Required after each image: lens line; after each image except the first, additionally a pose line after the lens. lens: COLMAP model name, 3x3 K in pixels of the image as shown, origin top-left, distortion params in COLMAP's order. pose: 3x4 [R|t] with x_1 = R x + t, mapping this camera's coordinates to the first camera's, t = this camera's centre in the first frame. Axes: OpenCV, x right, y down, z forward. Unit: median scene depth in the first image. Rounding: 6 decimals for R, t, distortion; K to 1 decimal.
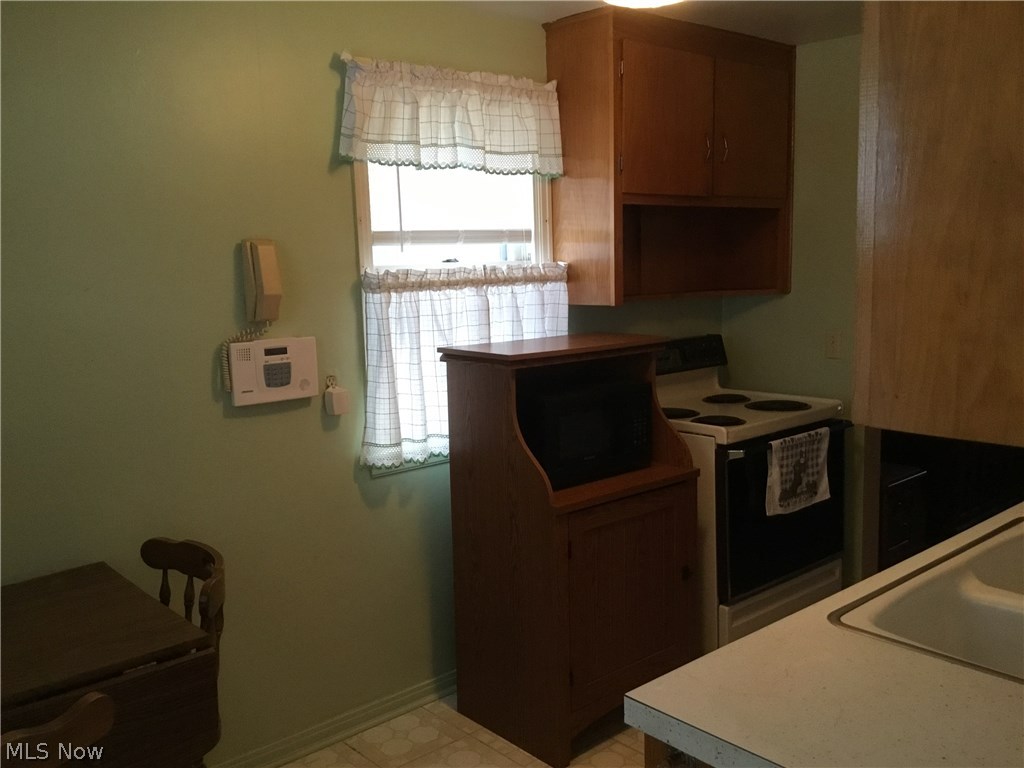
lens RADIAL K [[926.4, 0, 515.1], [0, 926.4, 385.9], [0, 0, 1]] dist [-0.002617, -0.018108]
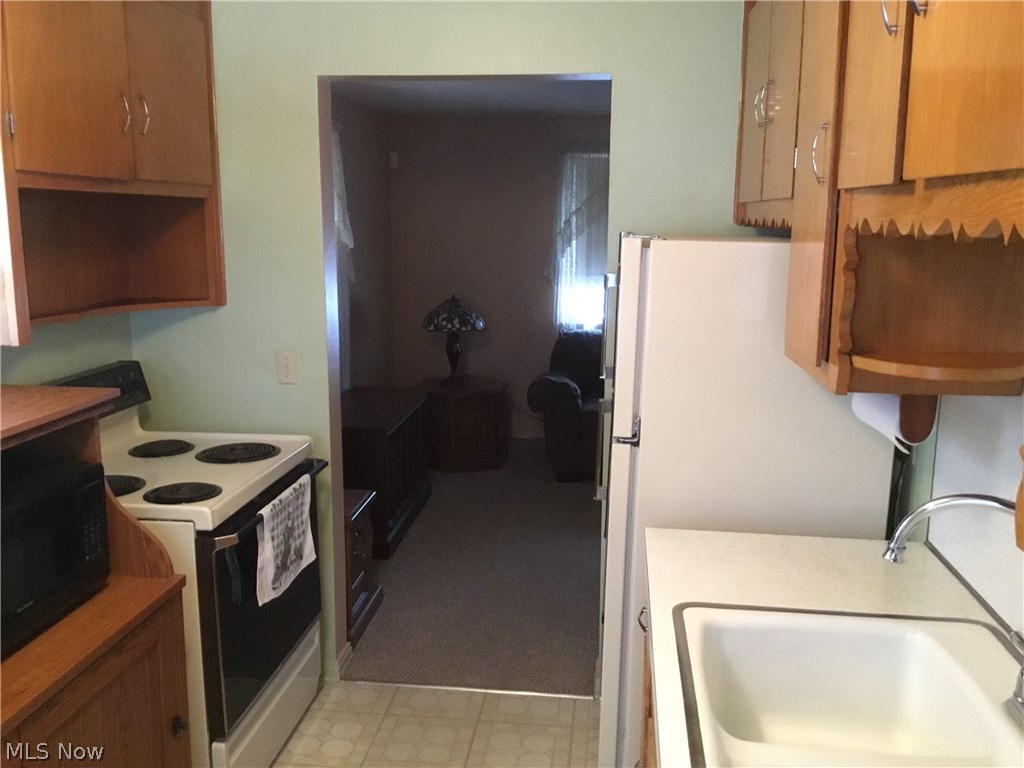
lens RADIAL K [[926.4, 0, 510.1], [0, 926.4, 375.1], [0, 0, 1]] dist [-0.002617, -0.018108]
pose [[0.752064, -0.085538, 0.653516, -0.053447], [0.078577, 0.996107, 0.039953, -0.062317], [-0.654389, 0.021305, 0.755858, 0.281652]]
